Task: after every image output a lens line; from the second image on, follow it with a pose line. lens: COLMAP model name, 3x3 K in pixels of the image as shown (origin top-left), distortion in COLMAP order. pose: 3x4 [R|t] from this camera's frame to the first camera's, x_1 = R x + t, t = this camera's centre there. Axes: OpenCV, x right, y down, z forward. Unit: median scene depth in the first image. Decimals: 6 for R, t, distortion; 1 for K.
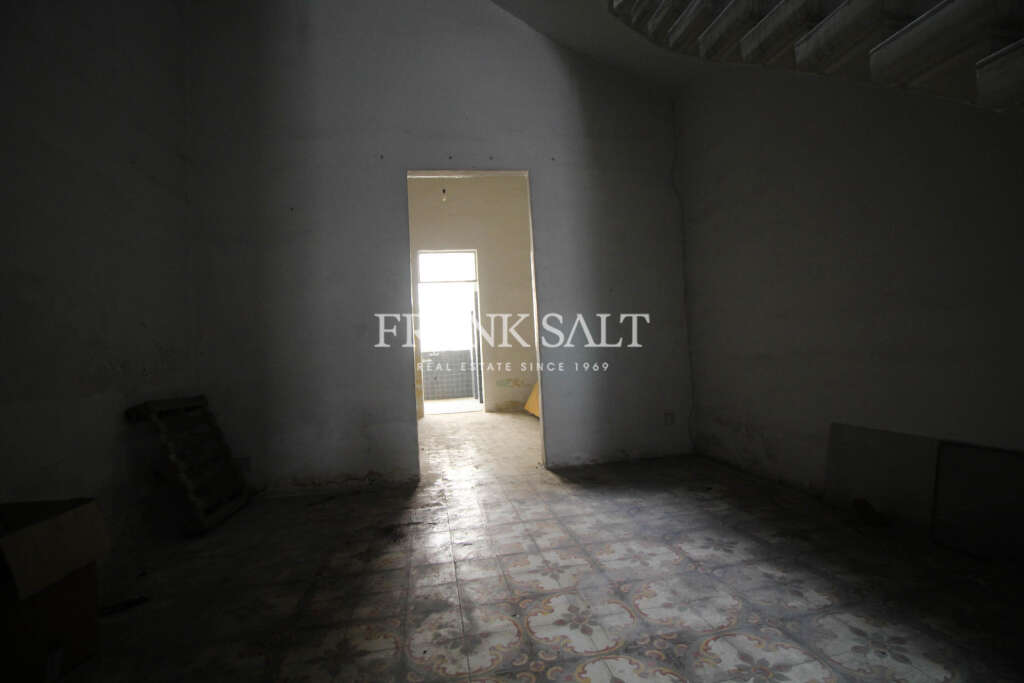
lens RADIAL K [[472.3, 0, 512.0], [0, 472.3, 341.5], [0, 0, 1]] dist [-0.028925, -0.000305]
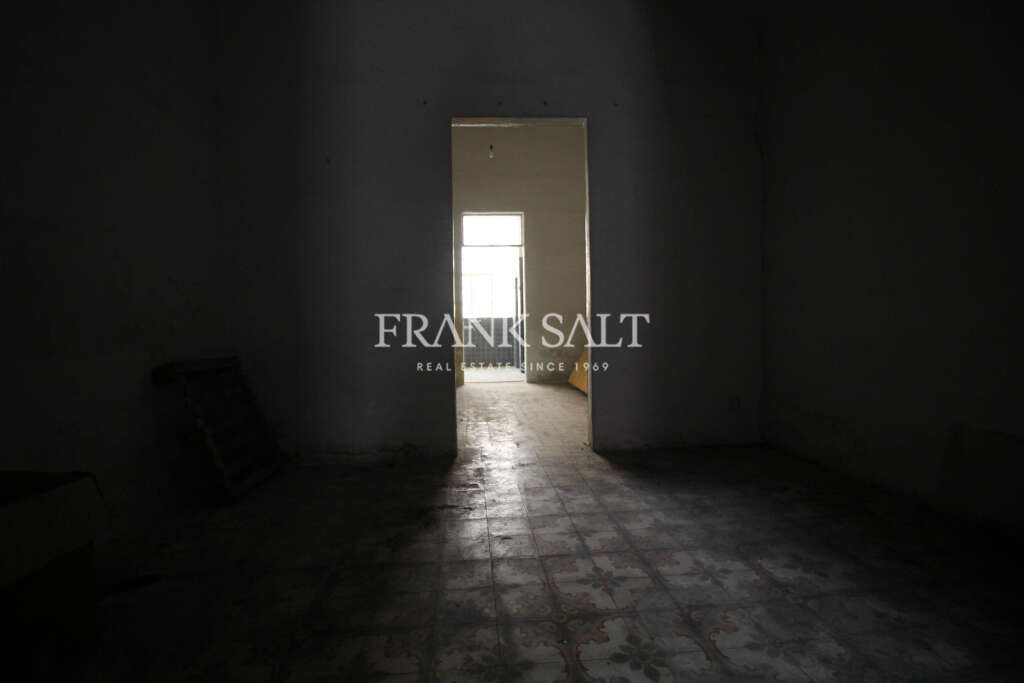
lens RADIAL K [[472.3, 0, 512.0], [0, 472.3, 341.5], [0, 0, 1]] dist [-0.028925, -0.000305]
pose [[0.995520, 0.037729, -0.086703, -0.020715], [-0.031887, 0.997189, 0.067809, 0.001441], [0.089017, -0.064741, 0.993924, 0.139512]]
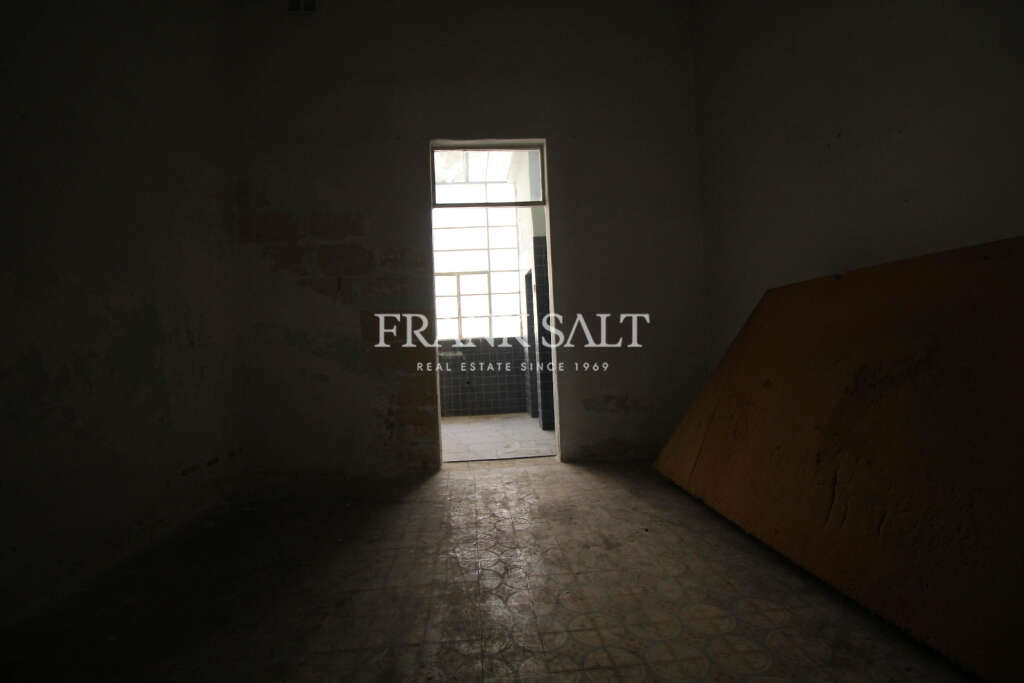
lens RADIAL K [[472.3, 0, 512.0], [0, 472.3, 341.5], [0, 0, 1]] dist [-0.028925, -0.000305]
pose [[0.996151, 0.010862, -0.086982, -0.225219], [-0.008747, 0.999658, 0.024659, 0.035036], [0.087220, -0.023803, 0.995905, 1.696368]]
